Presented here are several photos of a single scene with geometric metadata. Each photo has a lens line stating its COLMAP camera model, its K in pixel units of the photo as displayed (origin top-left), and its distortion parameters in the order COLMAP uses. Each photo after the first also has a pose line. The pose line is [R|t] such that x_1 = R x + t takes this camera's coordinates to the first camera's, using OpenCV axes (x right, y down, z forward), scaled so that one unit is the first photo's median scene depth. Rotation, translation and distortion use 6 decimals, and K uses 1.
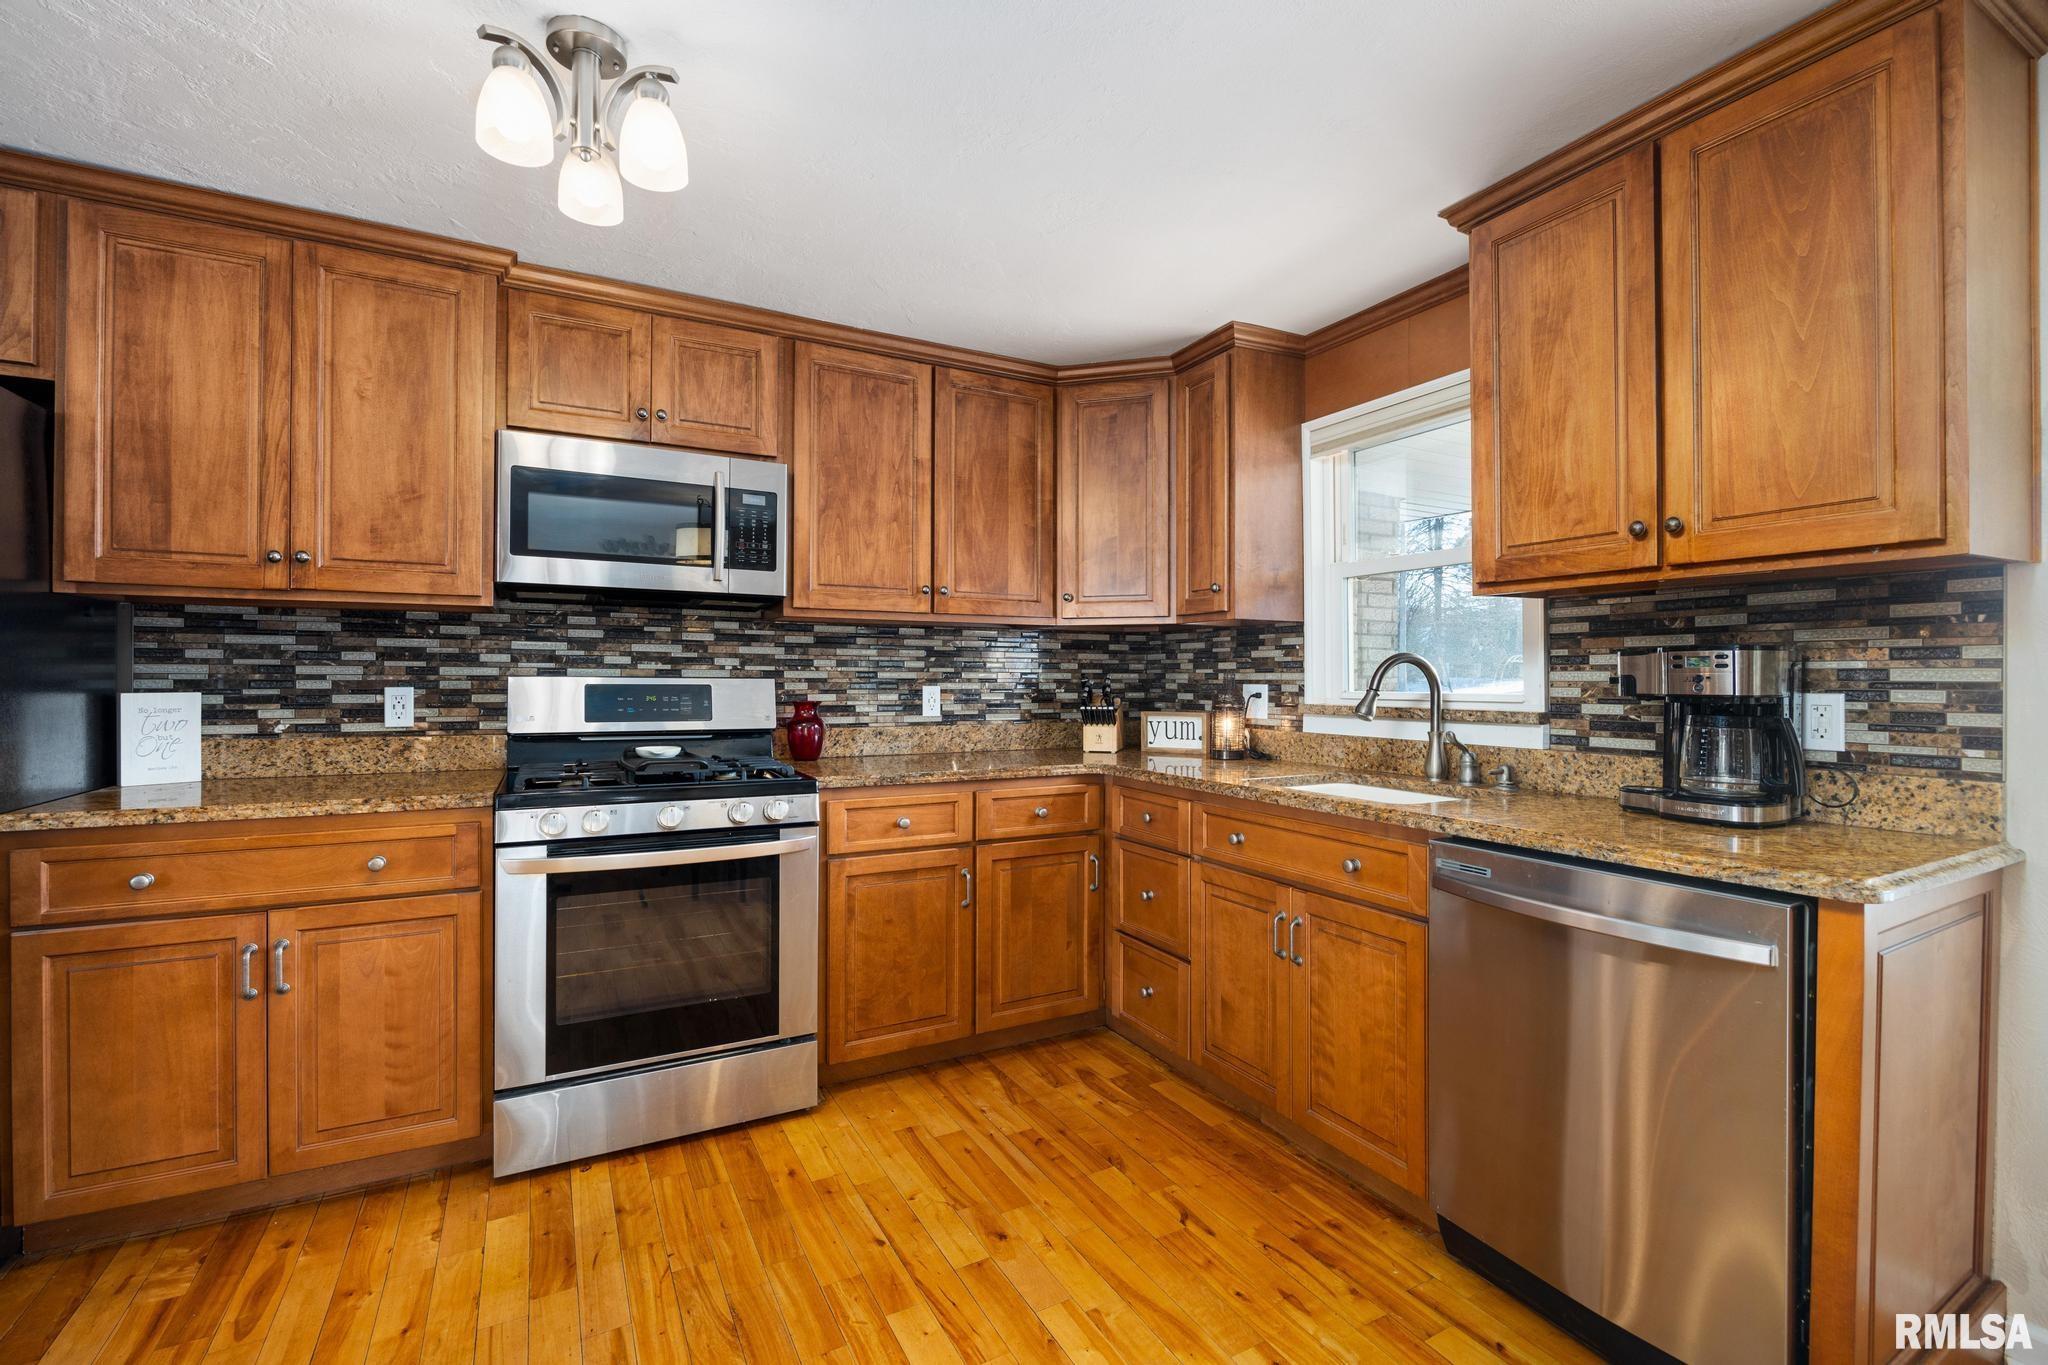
lens RADIAL K [[889.4, 0, 1034.5], [0, 889.4, 676.9], [0, 0, 1]] dist [-0.010374, 0.001260]
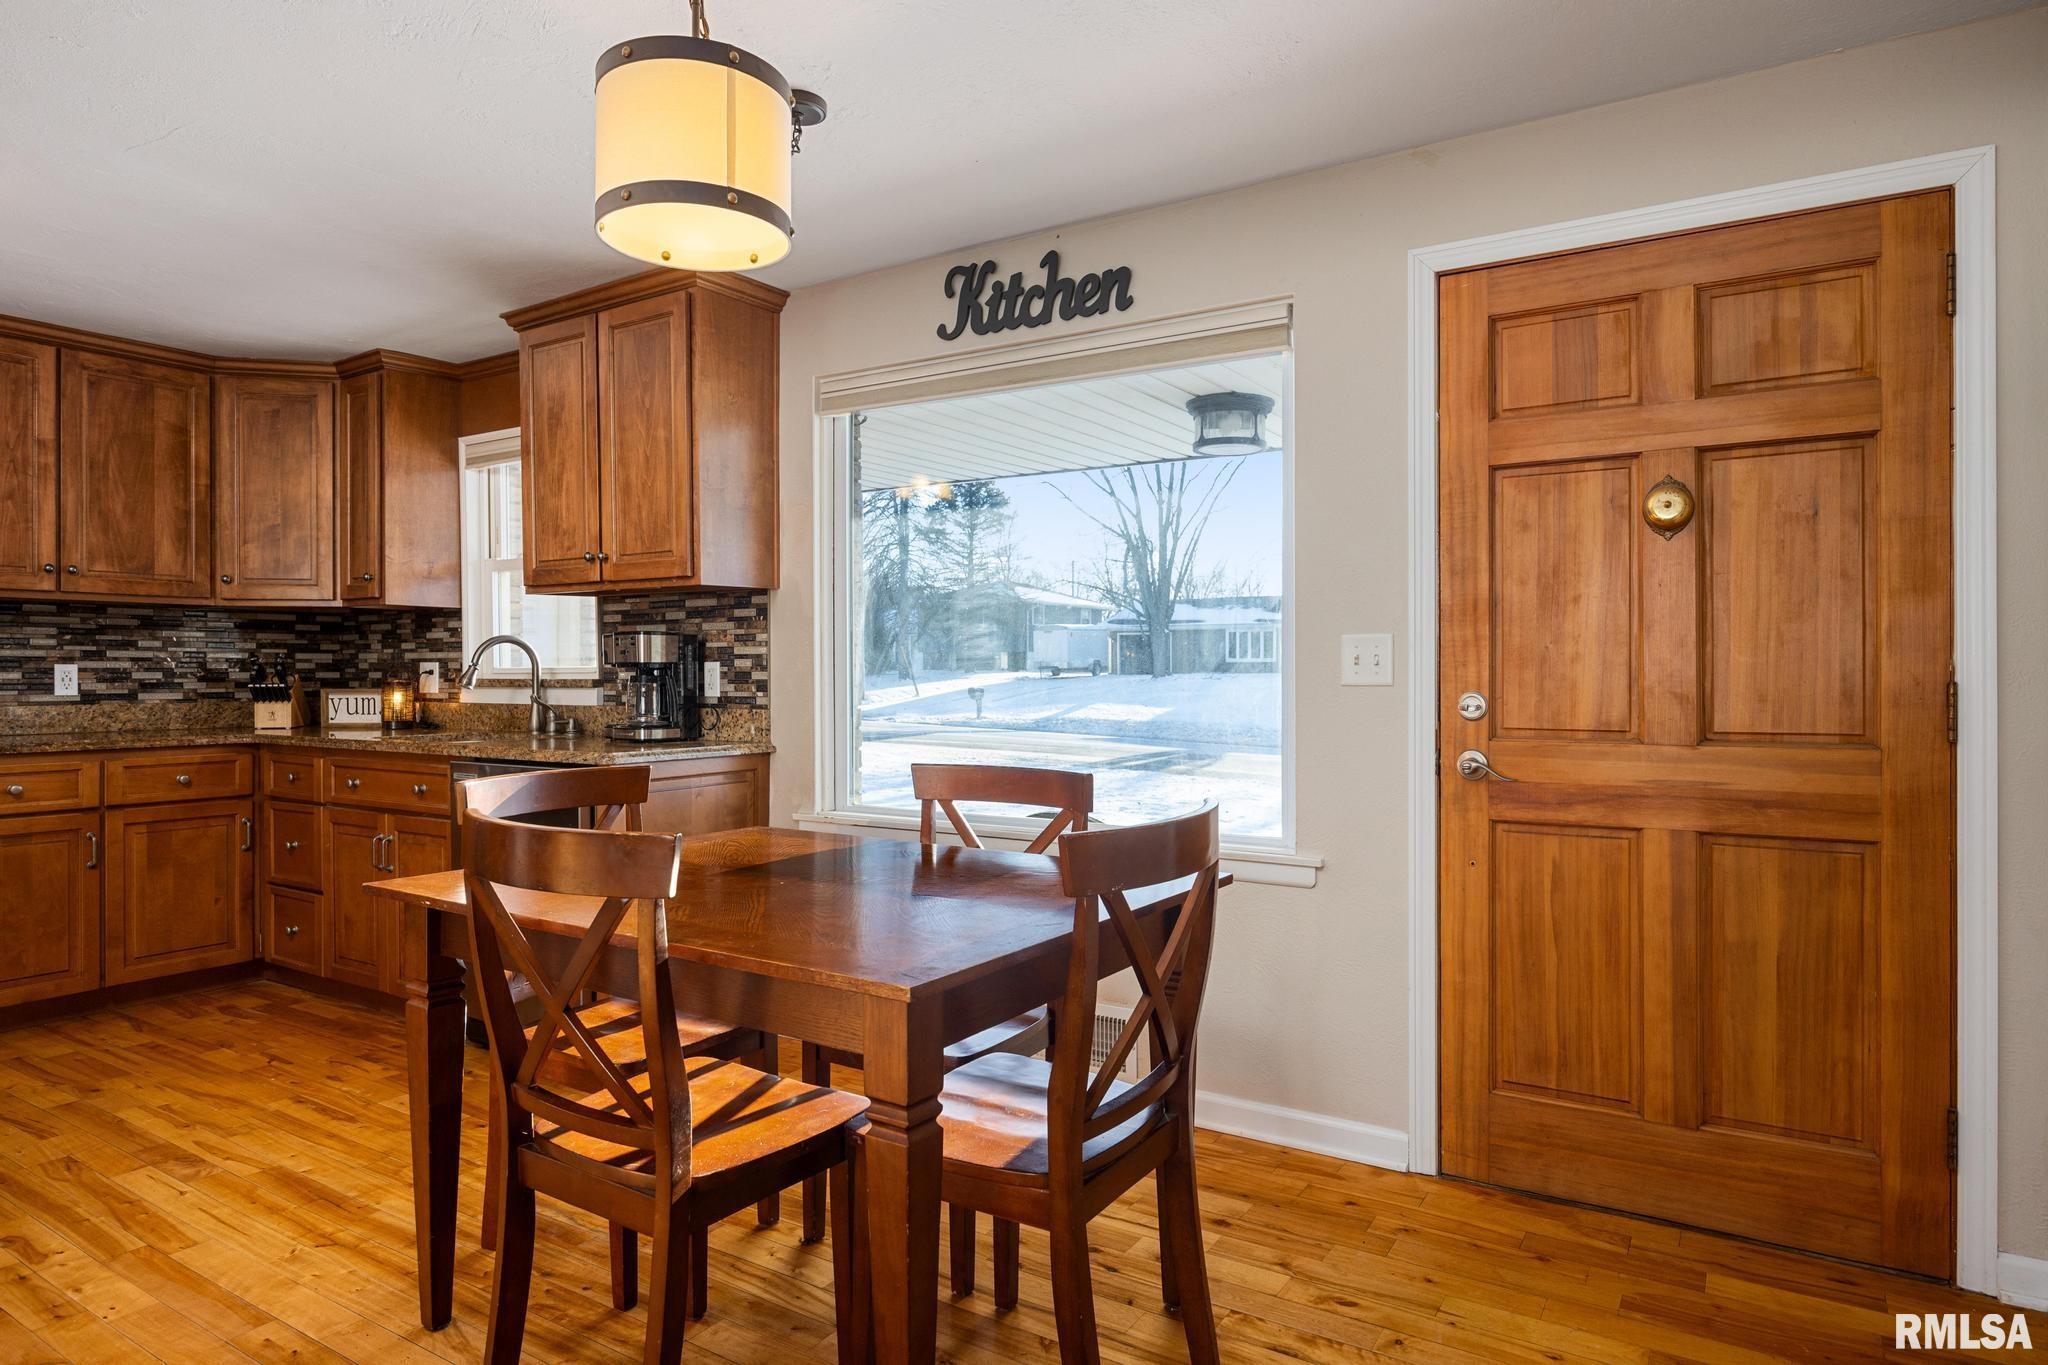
lens RADIAL K [[1179.6, 0, 1035.1], [0, 1179.6, 676.3], [0, 0, 1]] dist [-0.009403, -0.000870]
pose [[0.872881, -0.005091, 0.487906, 0.239111], [0.002261, 0.999977, 0.006389, 0.022532], [-0.487927, -0.004473, 0.872873, -0.827589]]
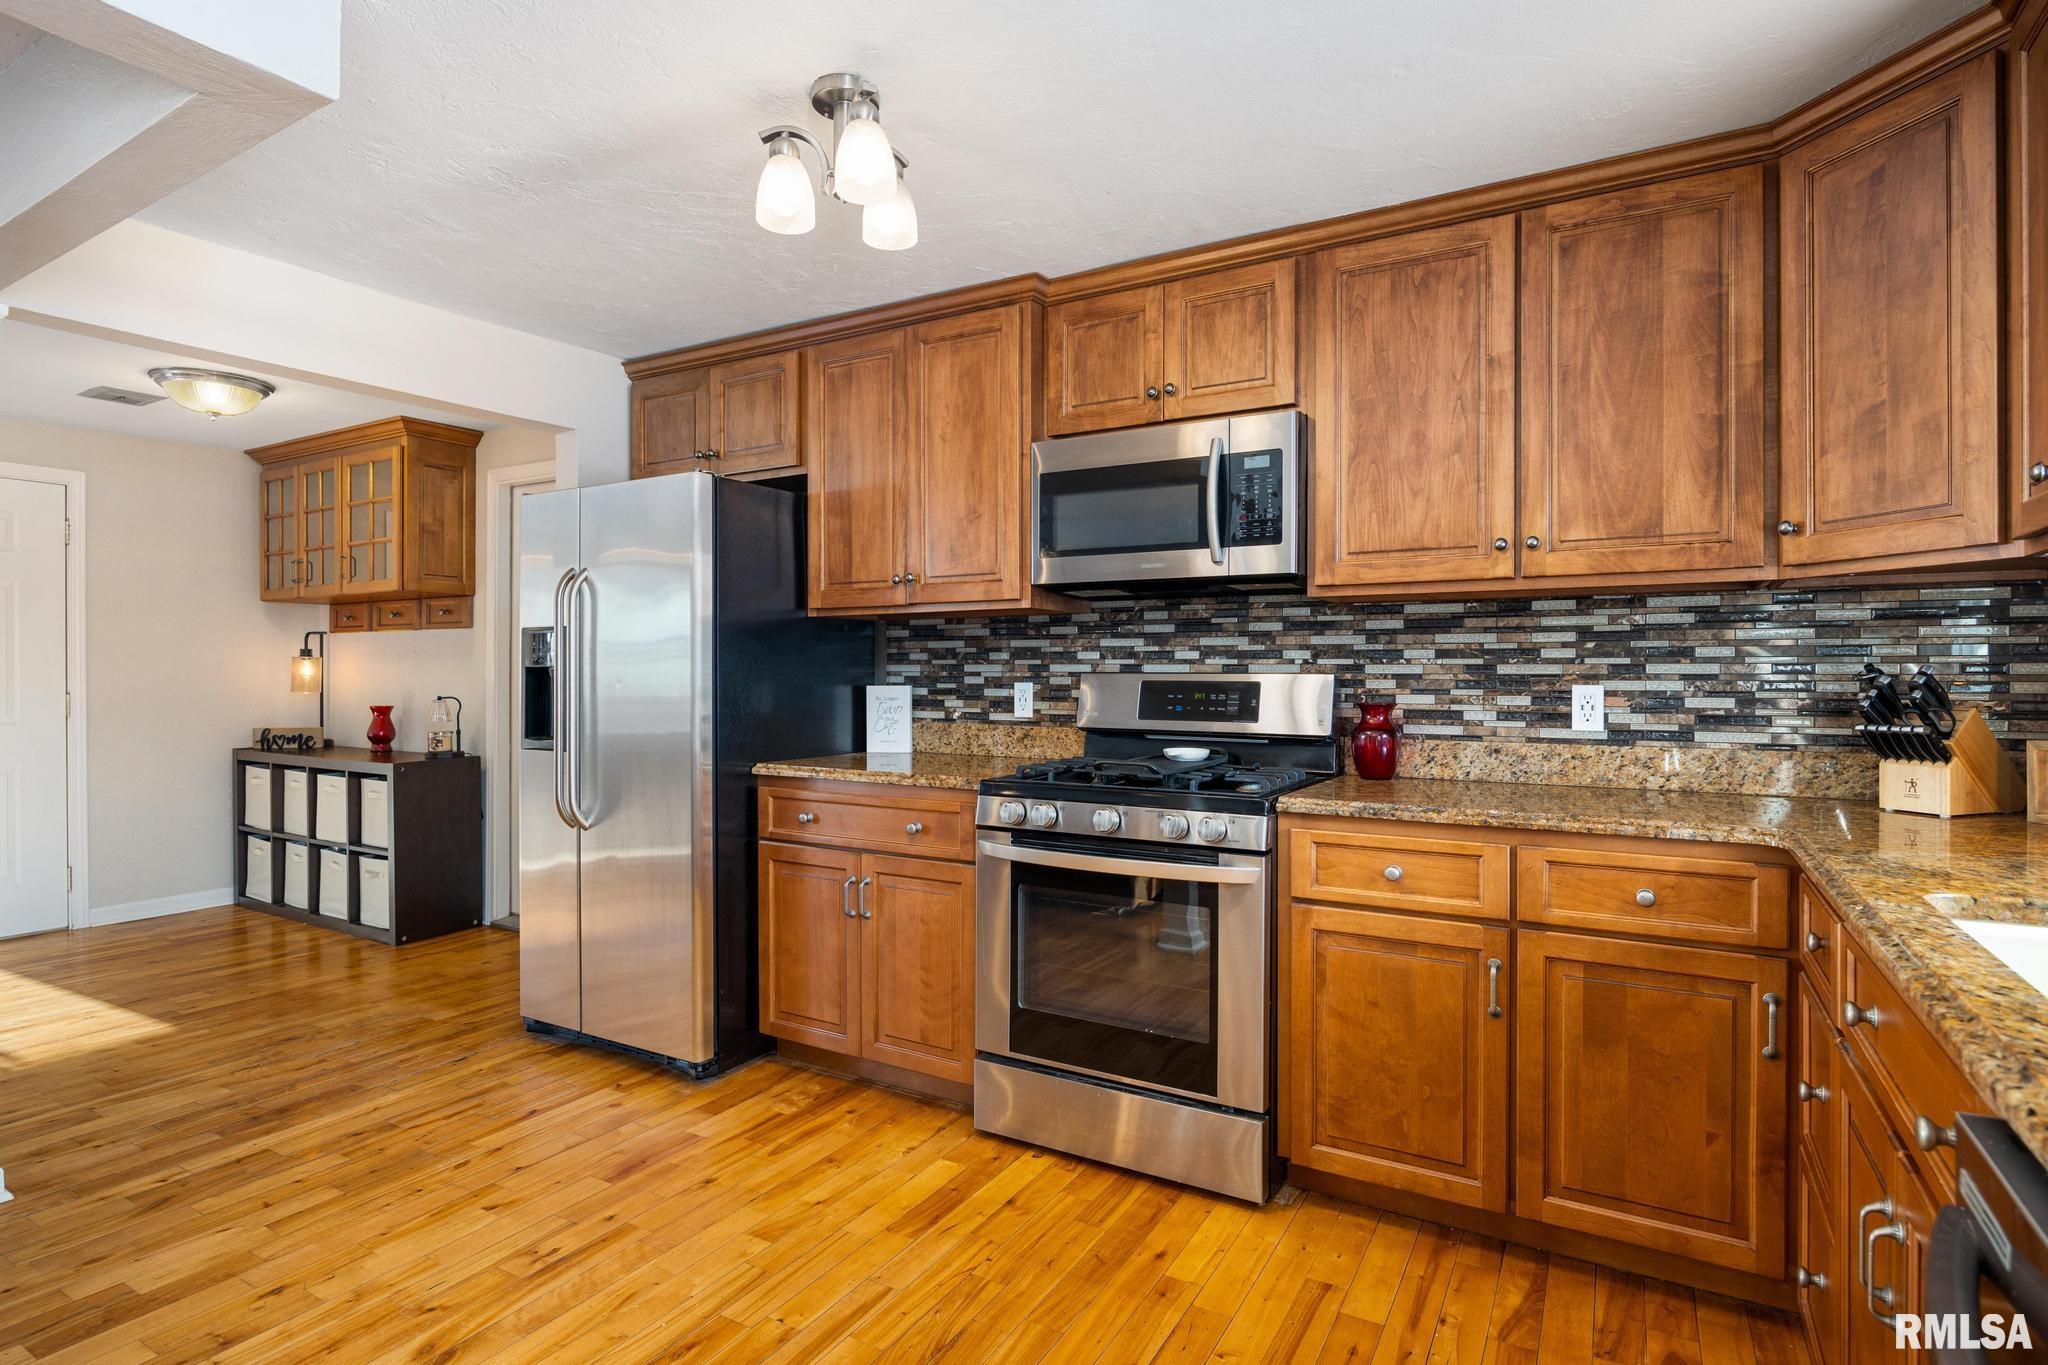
lens RADIAL K [[1035.6, 0, 1042.5], [0, 1035.6, 676.4], [0, 0, 1]] dist [-0.005060, -0.000603]
pose [[0.519194, -0.001194, -0.854655, 0.431108], [0.001988, 0.999998, -0.000189, 0.003782], [0.854654, -0.001601, 0.519196, 0.325206]]
